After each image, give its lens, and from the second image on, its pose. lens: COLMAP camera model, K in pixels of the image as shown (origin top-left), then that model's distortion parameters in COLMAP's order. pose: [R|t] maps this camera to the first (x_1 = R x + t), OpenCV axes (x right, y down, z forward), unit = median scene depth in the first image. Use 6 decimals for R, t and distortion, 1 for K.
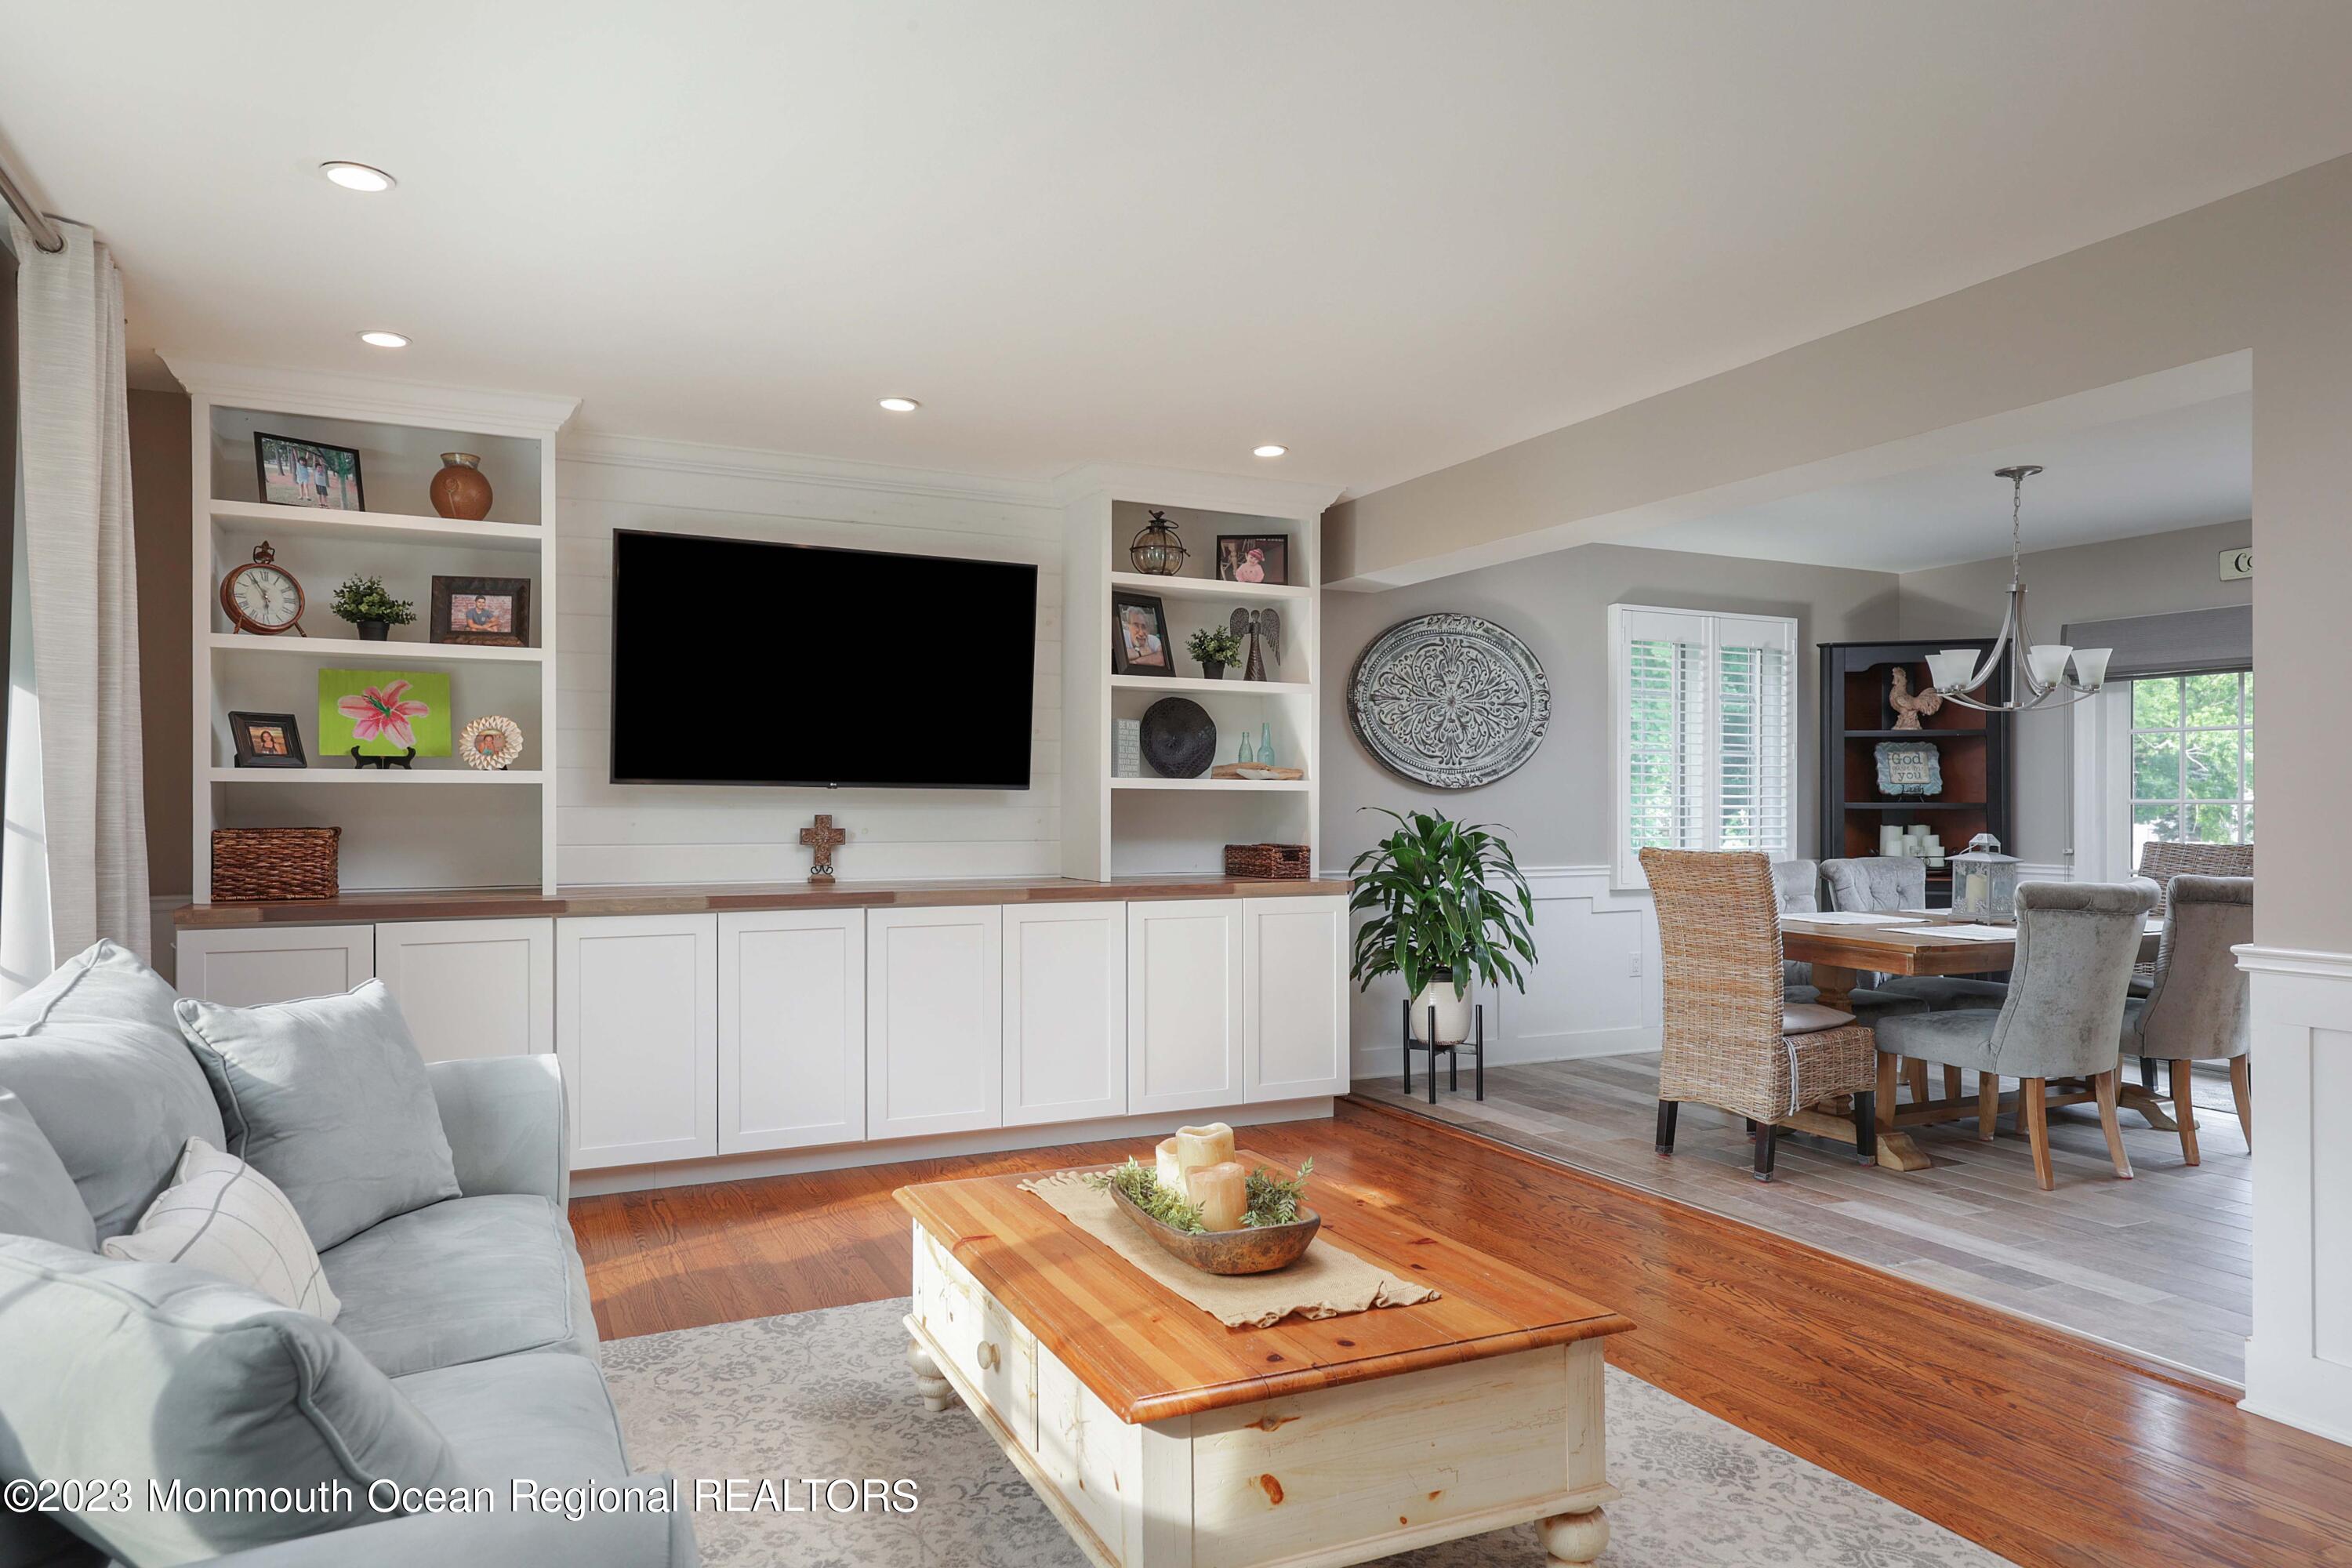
lens RADIAL K [[1462.8, 0, 1163.5], [0, 1462.8, 802.1], [0, 0, 1]] dist [0.035361, 0.002255]
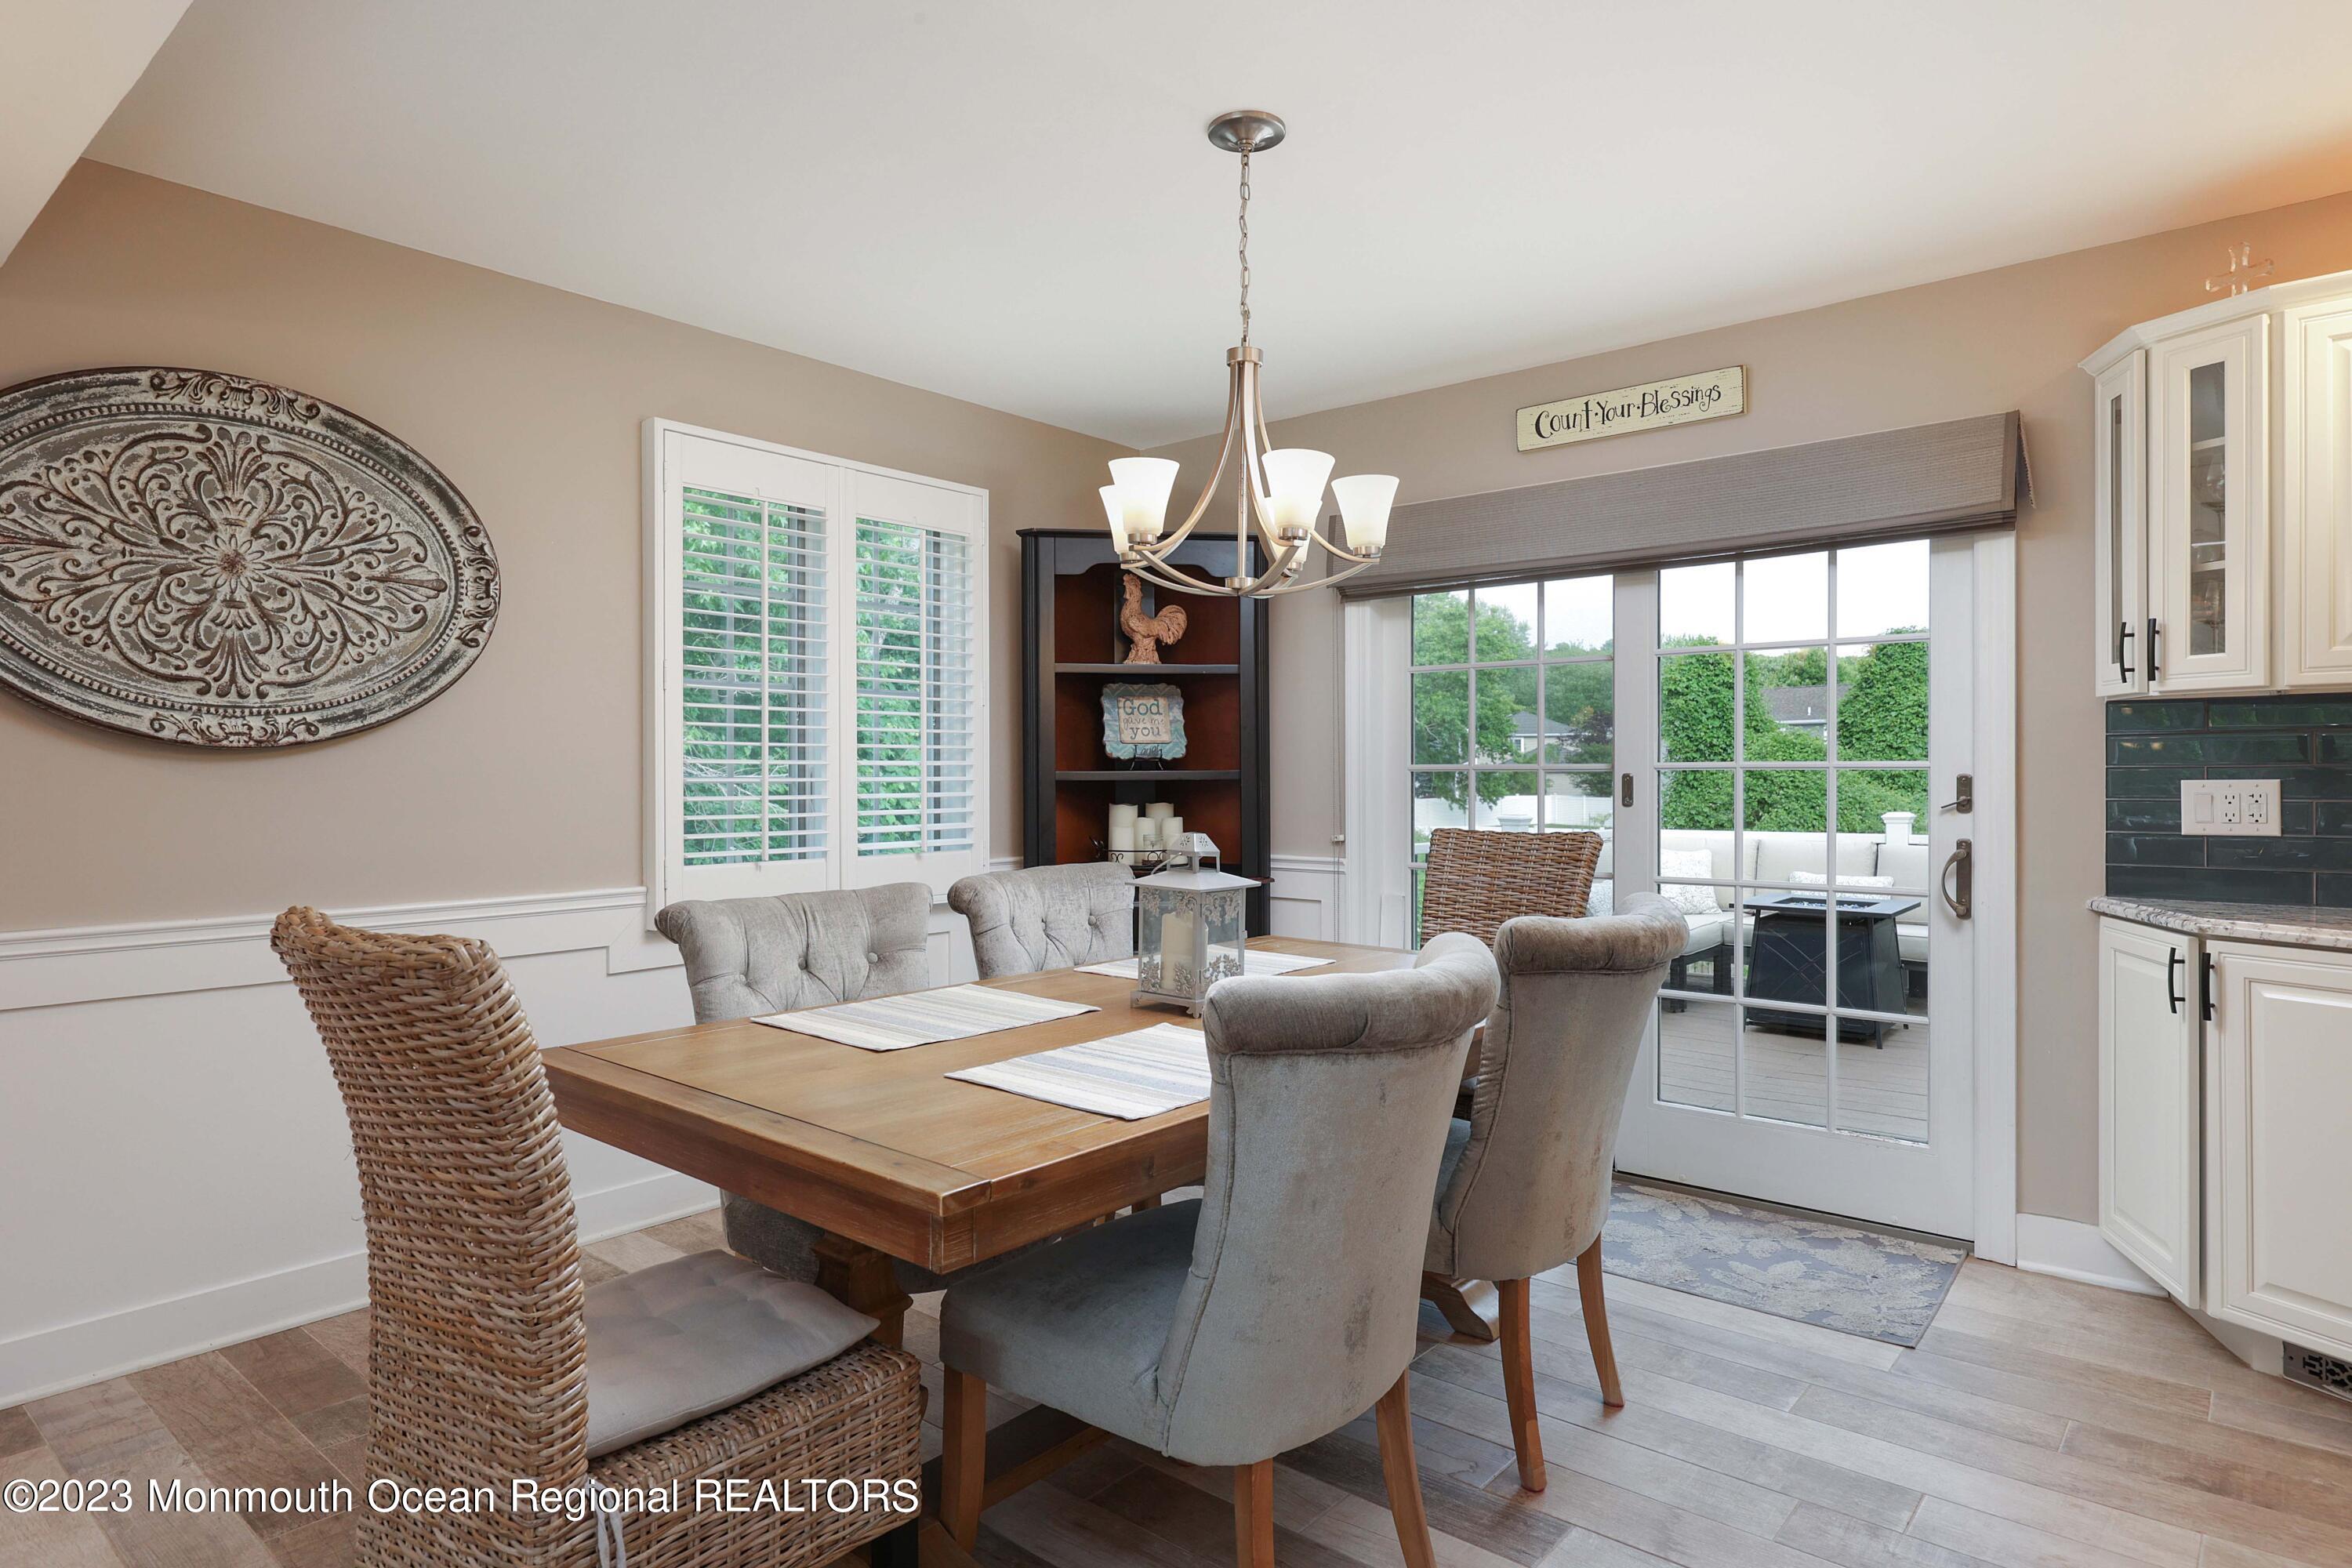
lens RADIAL K [[1294.8, 0, 1199.5], [0, 1294.8, 779.8], [0, 0, 1]] dist [-0.003854, 0.004319]
pose [[0.908711, -0.008418, 0.417340, 0.298418], [0.004748, 0.999940, 0.009832, -0.001385], [-0.417398, -0.006954, 0.908697, 0.477433]]
